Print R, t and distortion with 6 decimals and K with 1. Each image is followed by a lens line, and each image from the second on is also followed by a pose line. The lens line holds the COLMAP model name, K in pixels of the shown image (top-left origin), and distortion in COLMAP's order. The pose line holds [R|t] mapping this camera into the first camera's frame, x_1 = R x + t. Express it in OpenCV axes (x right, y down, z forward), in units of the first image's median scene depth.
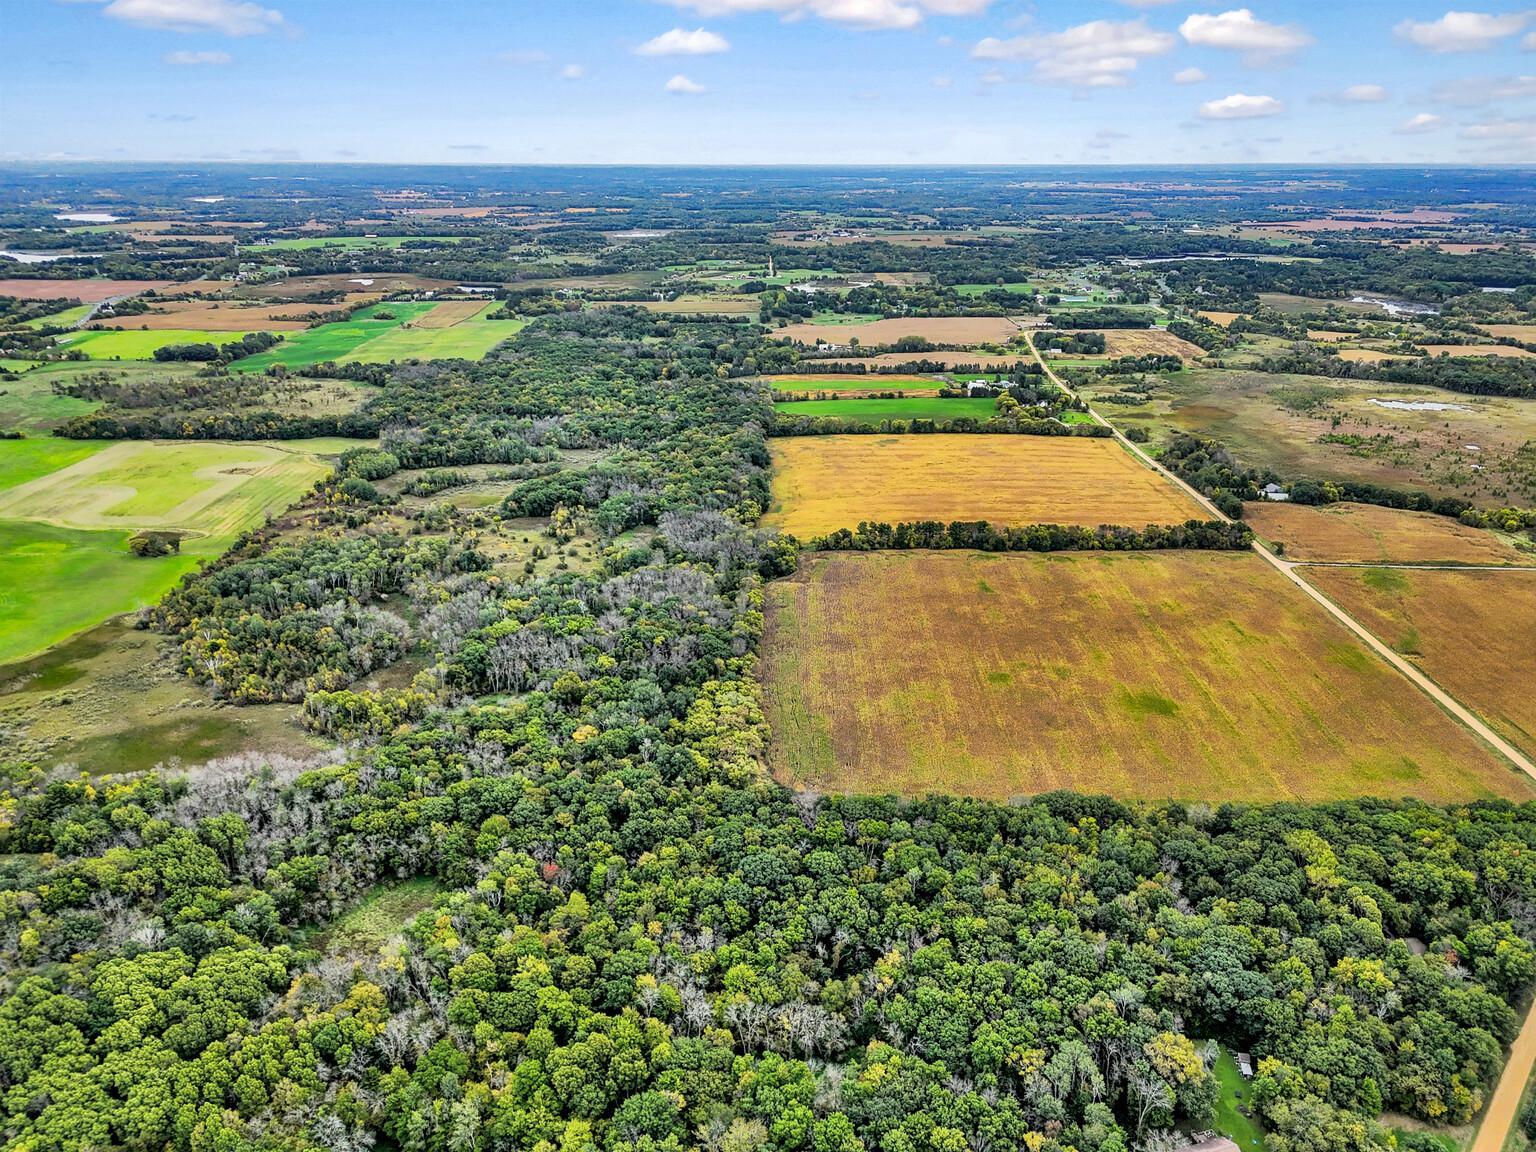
lens RADIAL K [[1125.5, 0, 771.1], [0, 1125.5, 575.8], [0, 0, 1]] dist [0.075811, -0.066947]
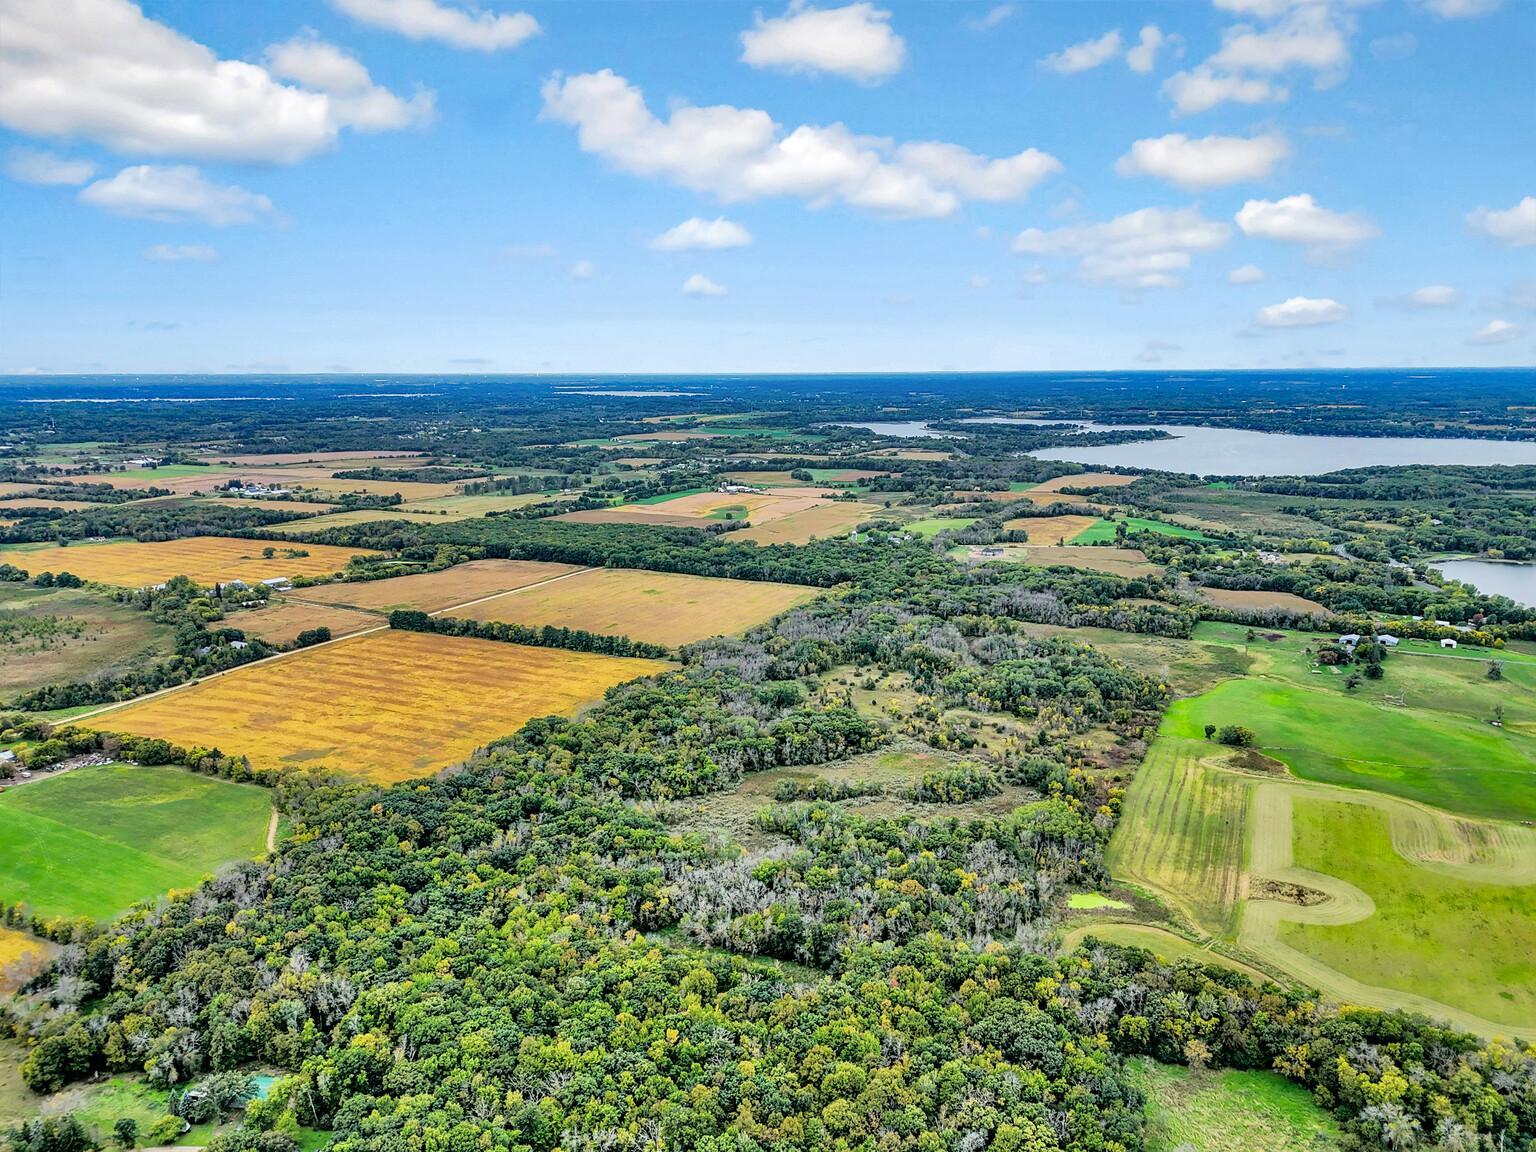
lens RADIAL K [[1124.3, 0, 769.8], [0, 1124.3, 577.0], [0, 0, 1]] dist [0.091319, -0.094828]
pose [[-0.902761, -0.076686, 0.423252, -0.597638], [0.152650, 0.862818, 0.481916, -0.692415], [-0.402146, 0.499664, -0.767212, 1.885128]]
